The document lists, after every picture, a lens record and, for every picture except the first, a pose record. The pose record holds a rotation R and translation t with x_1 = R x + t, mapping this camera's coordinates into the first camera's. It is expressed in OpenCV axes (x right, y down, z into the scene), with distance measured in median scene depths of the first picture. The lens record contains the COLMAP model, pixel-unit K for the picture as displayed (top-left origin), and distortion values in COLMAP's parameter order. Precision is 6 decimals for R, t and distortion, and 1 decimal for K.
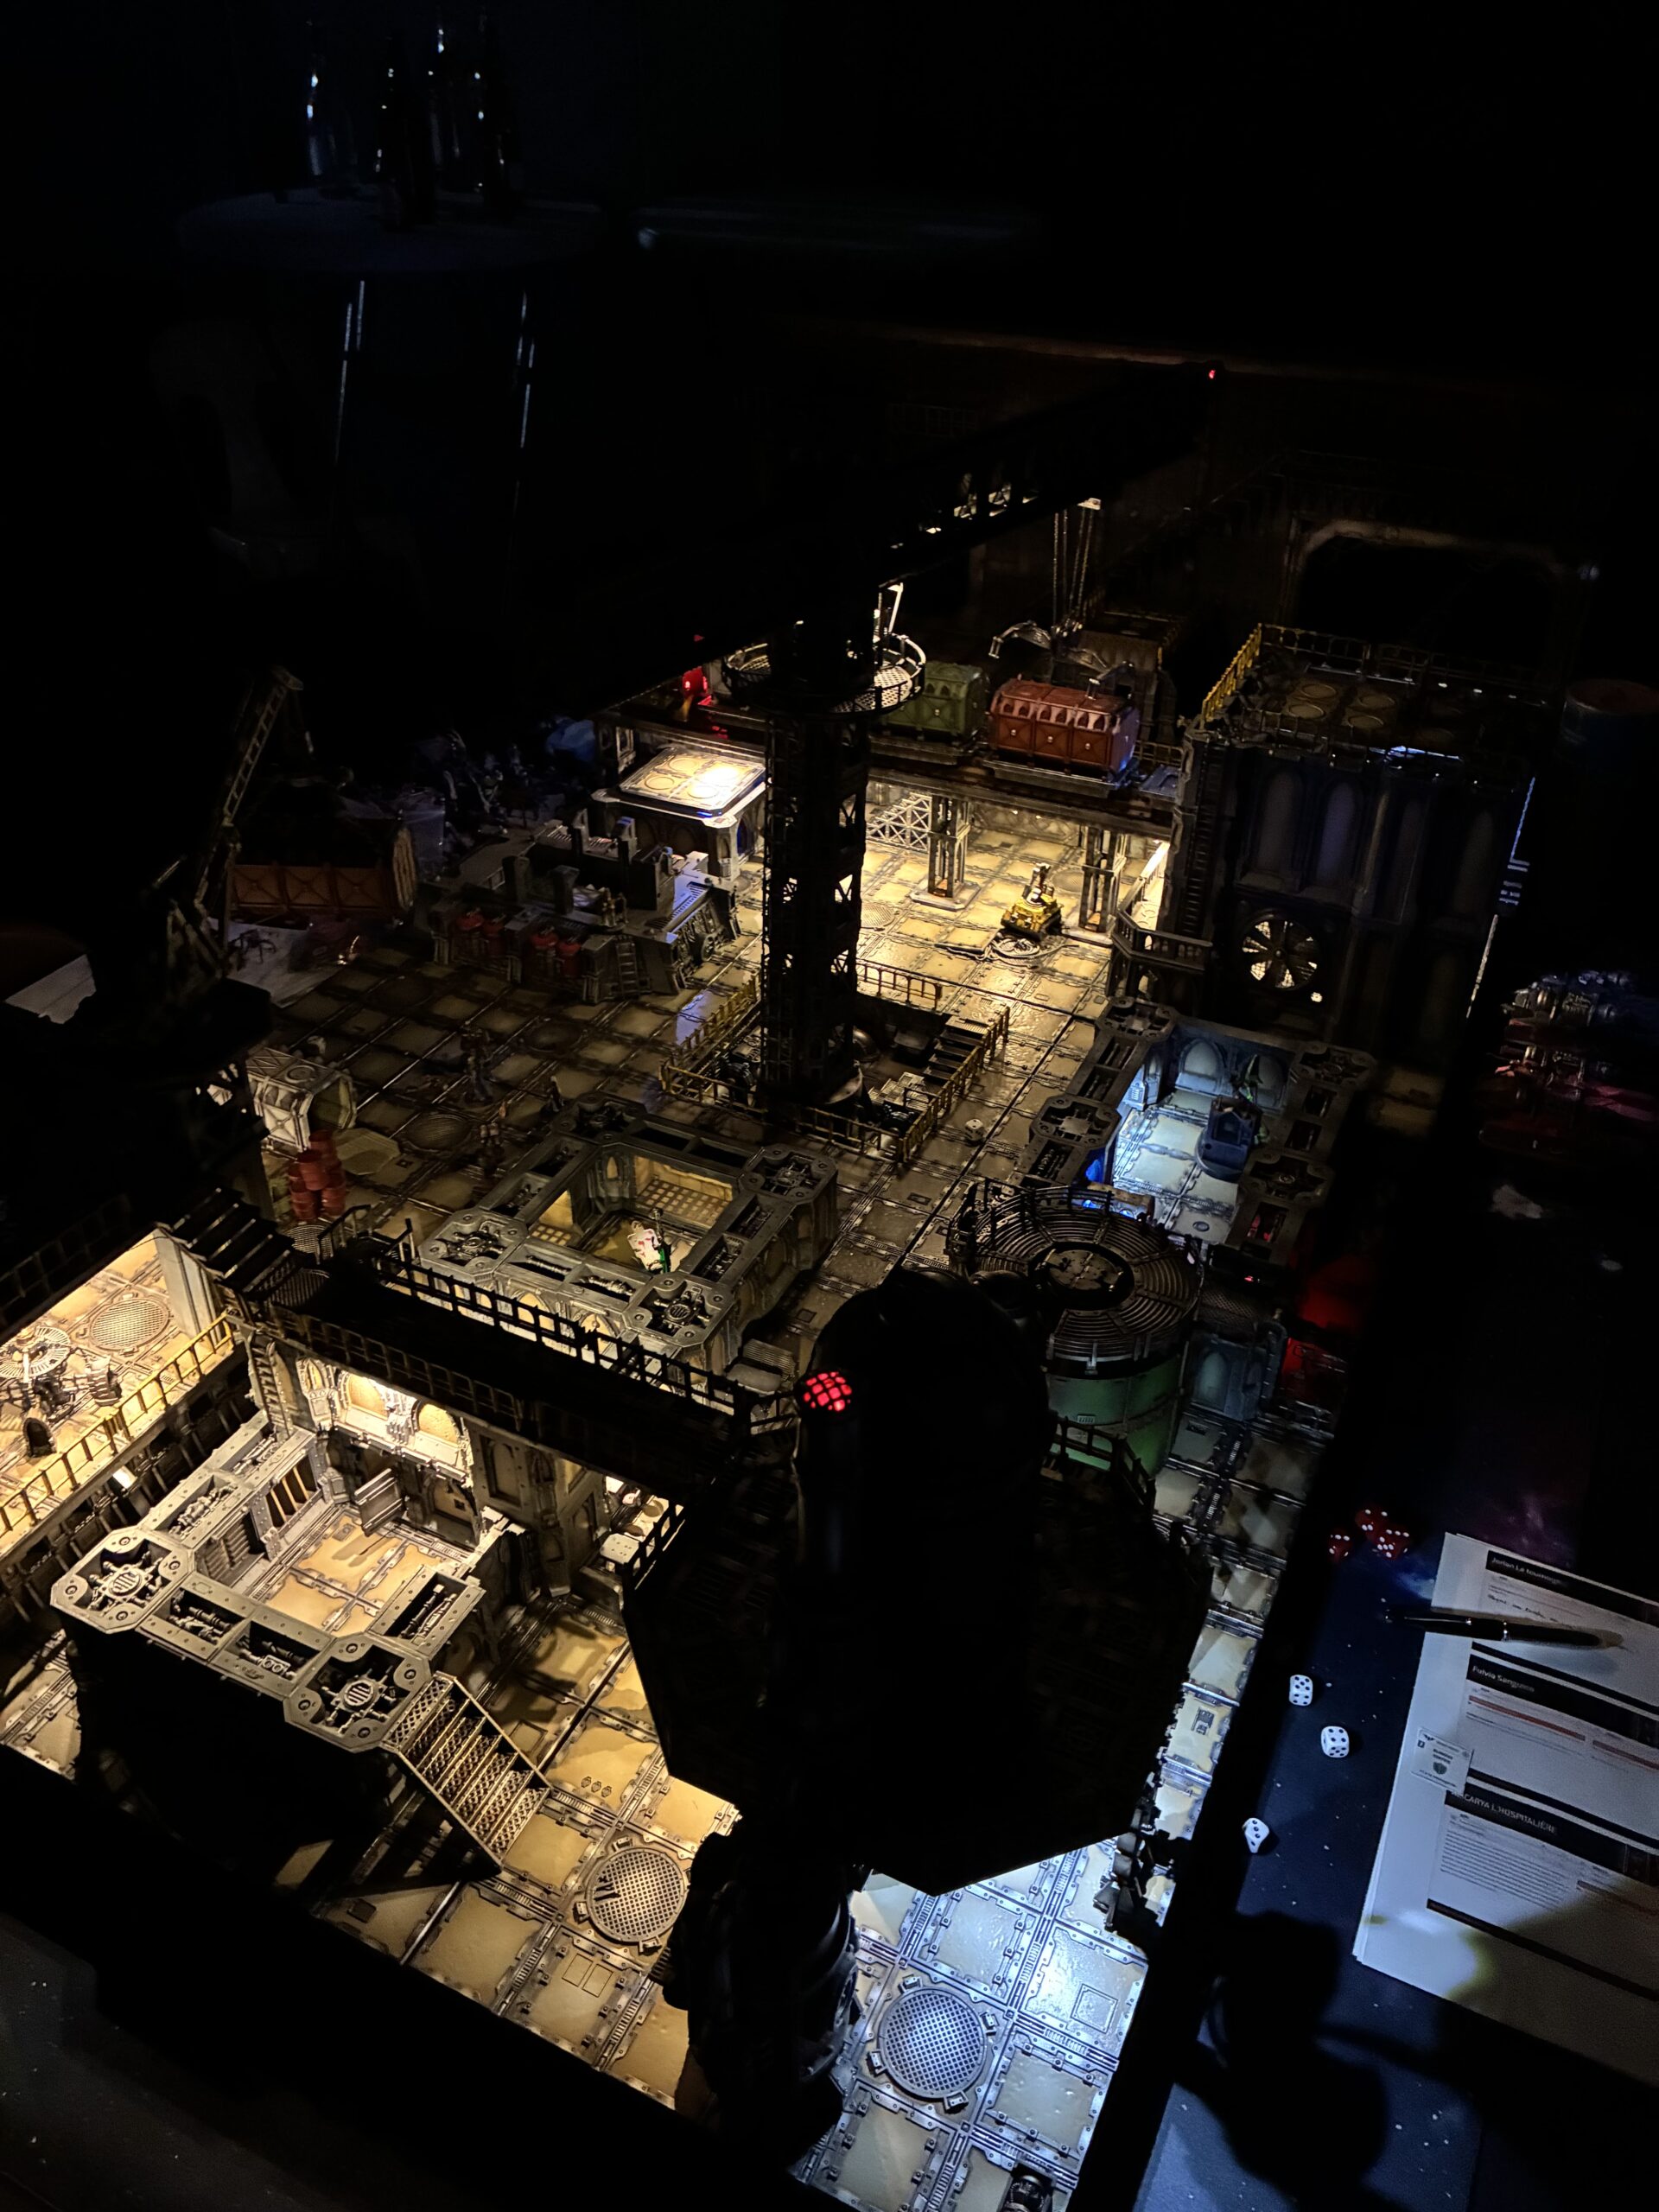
lens RADIAL K [[1699.2, 0, 817.5], [0, 1699.2, 1102.1], [0, 0, 1]] dist [0.019588, -0.001361]
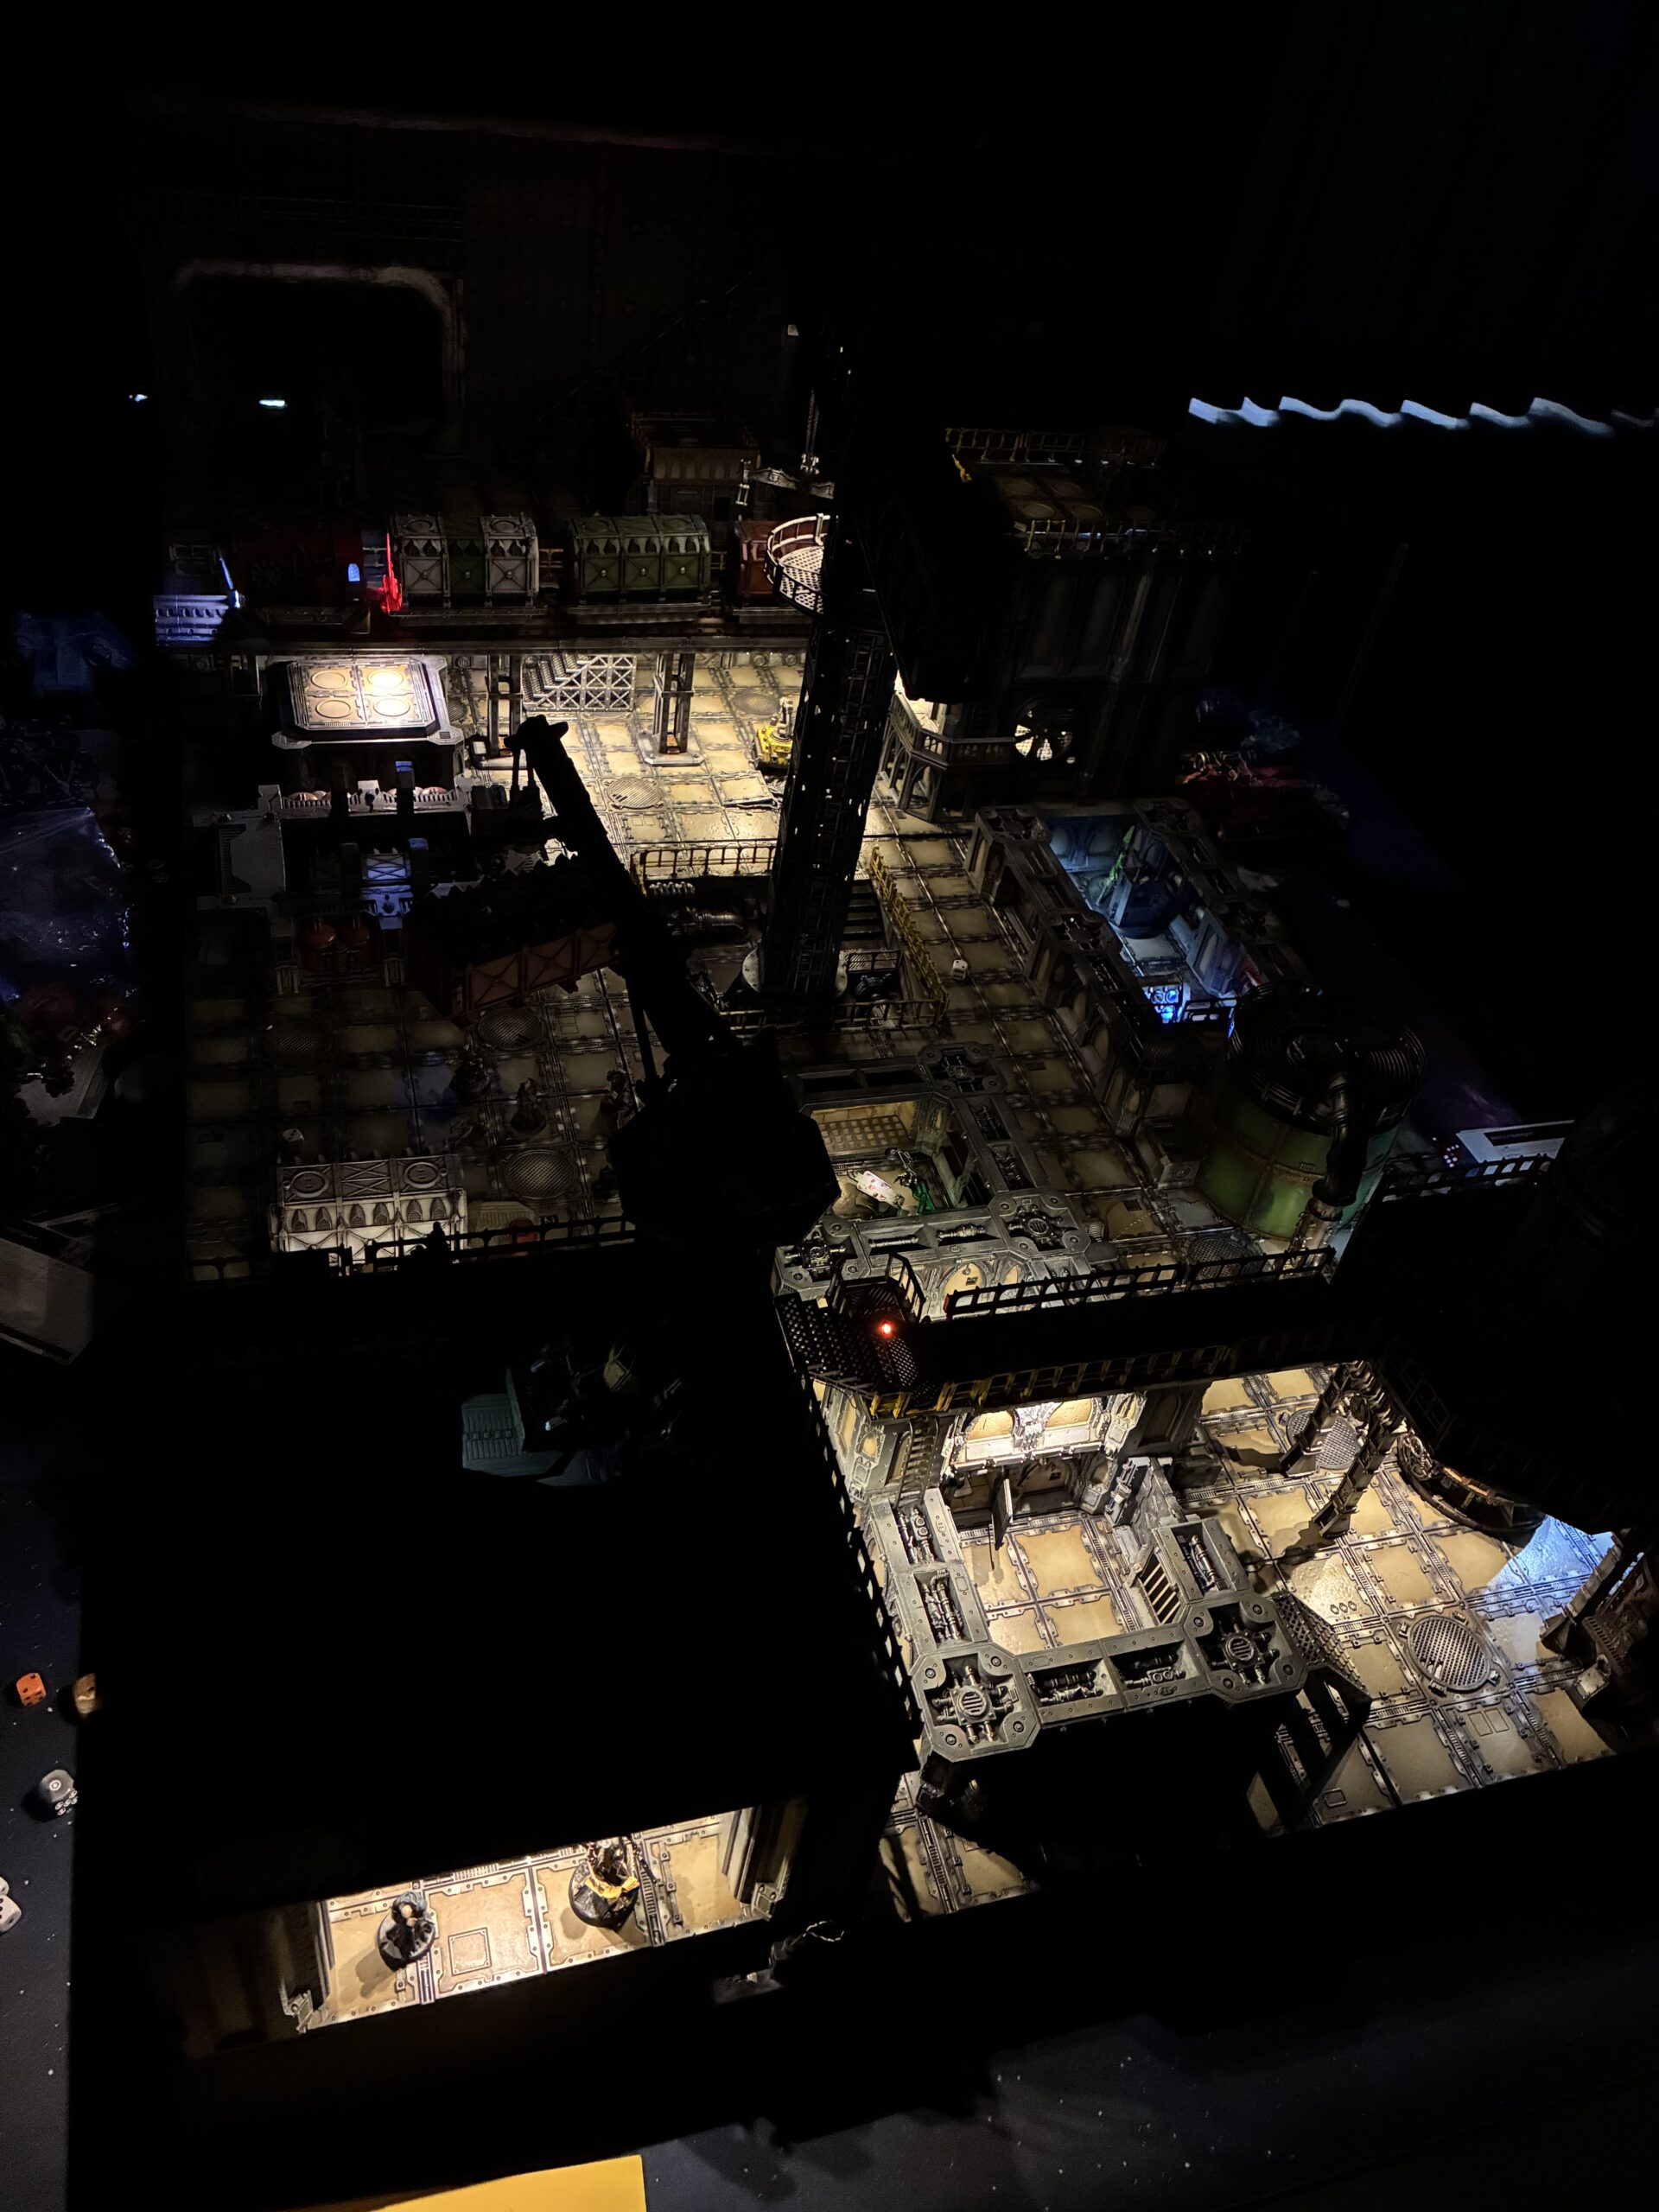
lens RADIAL K [[1699.2, 0, 817.5], [0, 1699.2, 1102.1], [0, 0, 1]] dist [0.019588, -0.001361]
pose [[0.732034, -0.379386, 0.565856, -0.852052], [0.269874, 0.924130, 0.270466, -0.306472], [-0.625535, -0.045280, 0.778881, 0.304891]]
